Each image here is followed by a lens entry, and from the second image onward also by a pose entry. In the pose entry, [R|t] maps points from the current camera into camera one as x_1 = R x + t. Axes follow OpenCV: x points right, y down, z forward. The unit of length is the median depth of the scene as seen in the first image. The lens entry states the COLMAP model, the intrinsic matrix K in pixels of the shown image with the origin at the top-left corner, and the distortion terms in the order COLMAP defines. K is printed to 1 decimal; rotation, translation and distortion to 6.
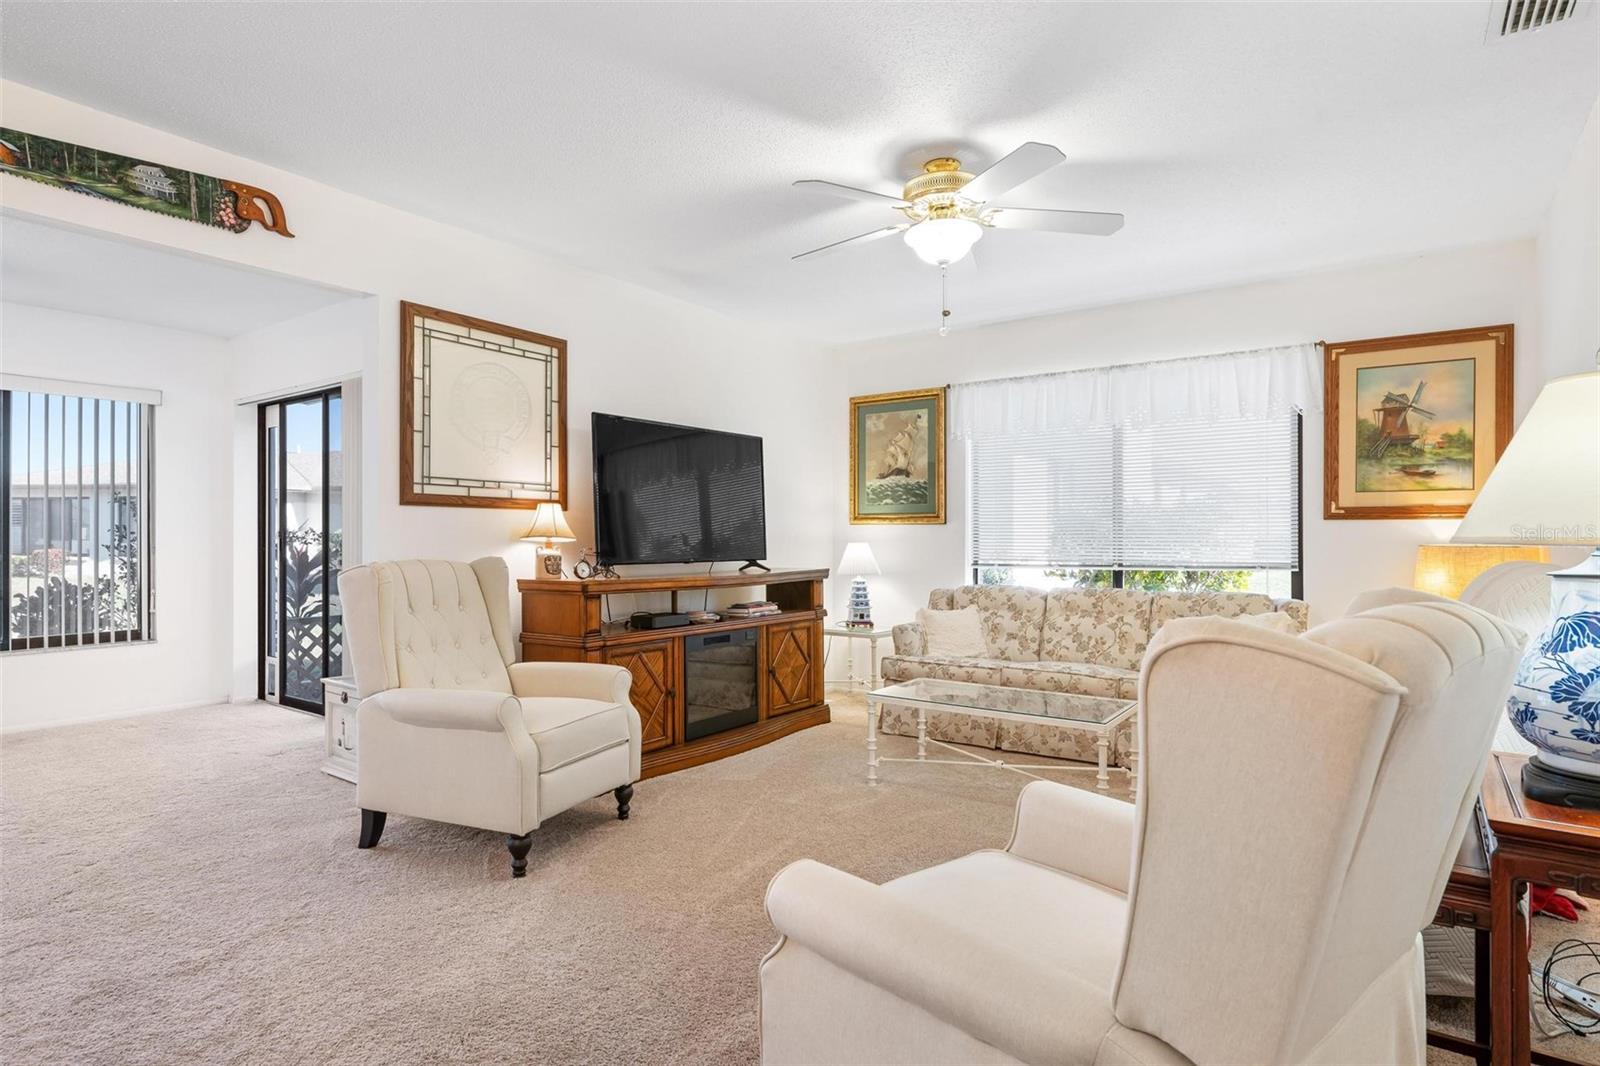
lens RADIAL K [[832.4, 0, 800.0], [0, 832.4, 533.0], [0, 0, 1]] dist [-0.000957, -0.000323]
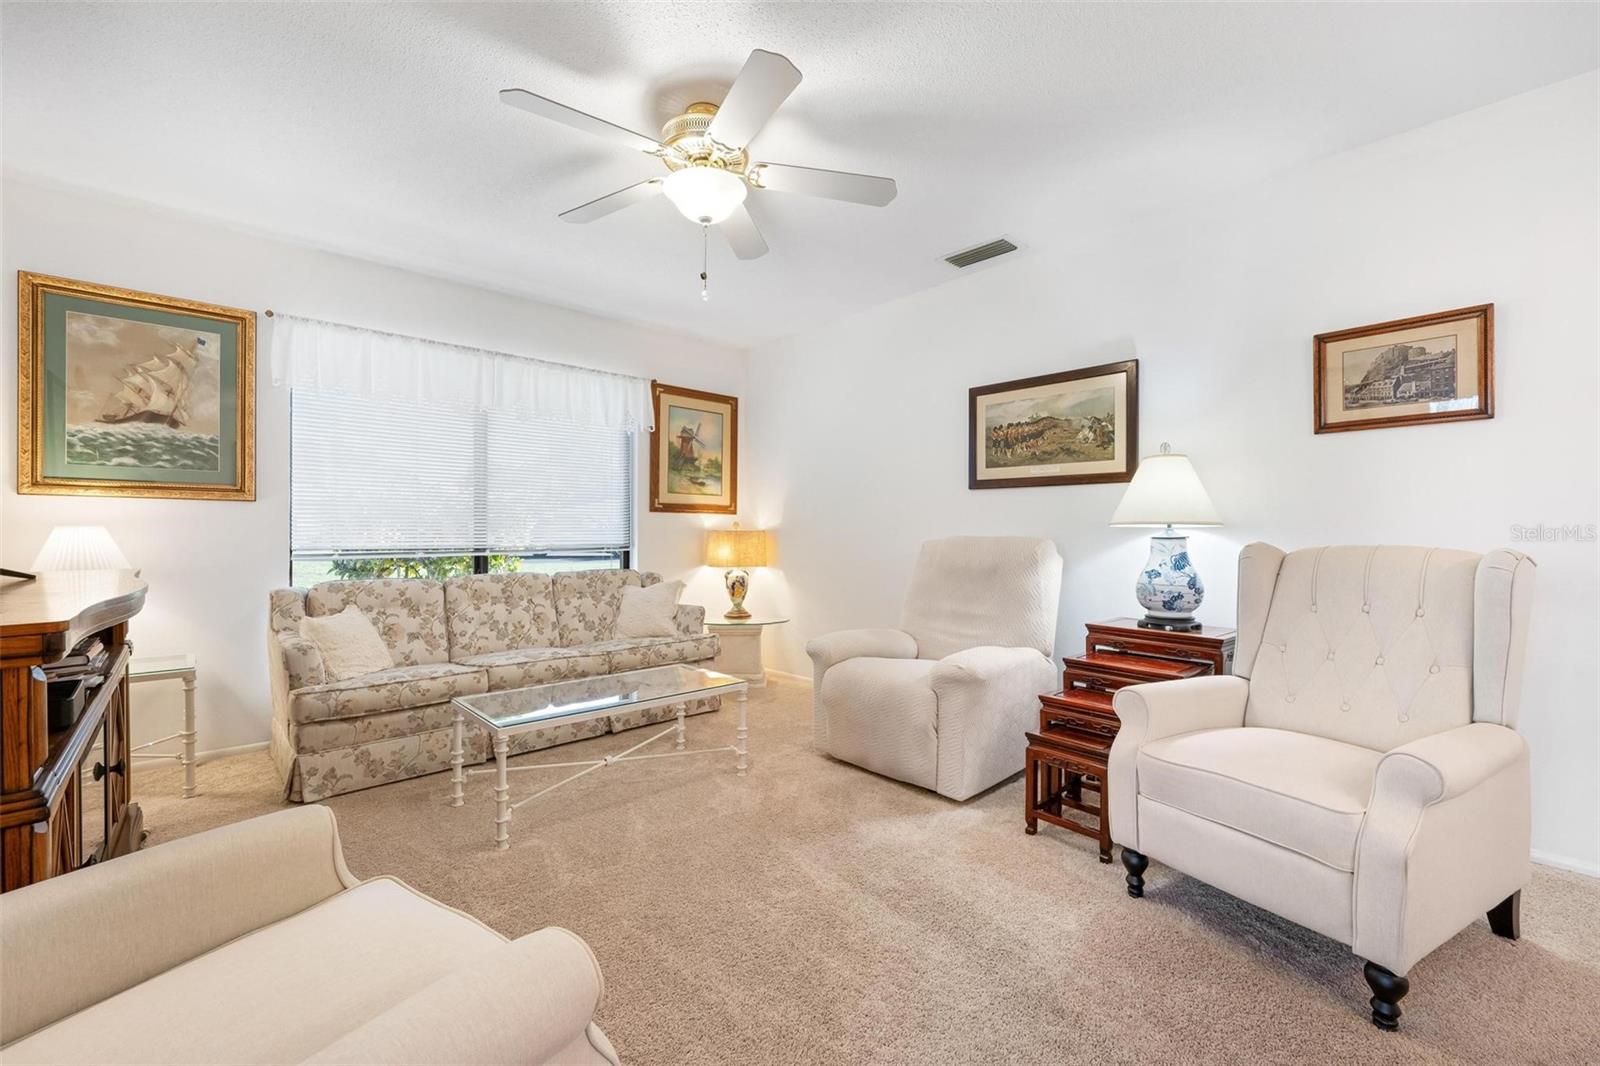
lens RADIAL K [[671.8, 0, 800.0], [0, 671.8, 533.0], [0, 0, 1]] dist [0.000611, -0.000283]
pose [[0.205008, 0.000561, 0.978760, -0.399282], [-0.009915, 0.999950, 0.001504, 0.014944], [-0.978710, -0.010013, 0.205003, 0.550331]]
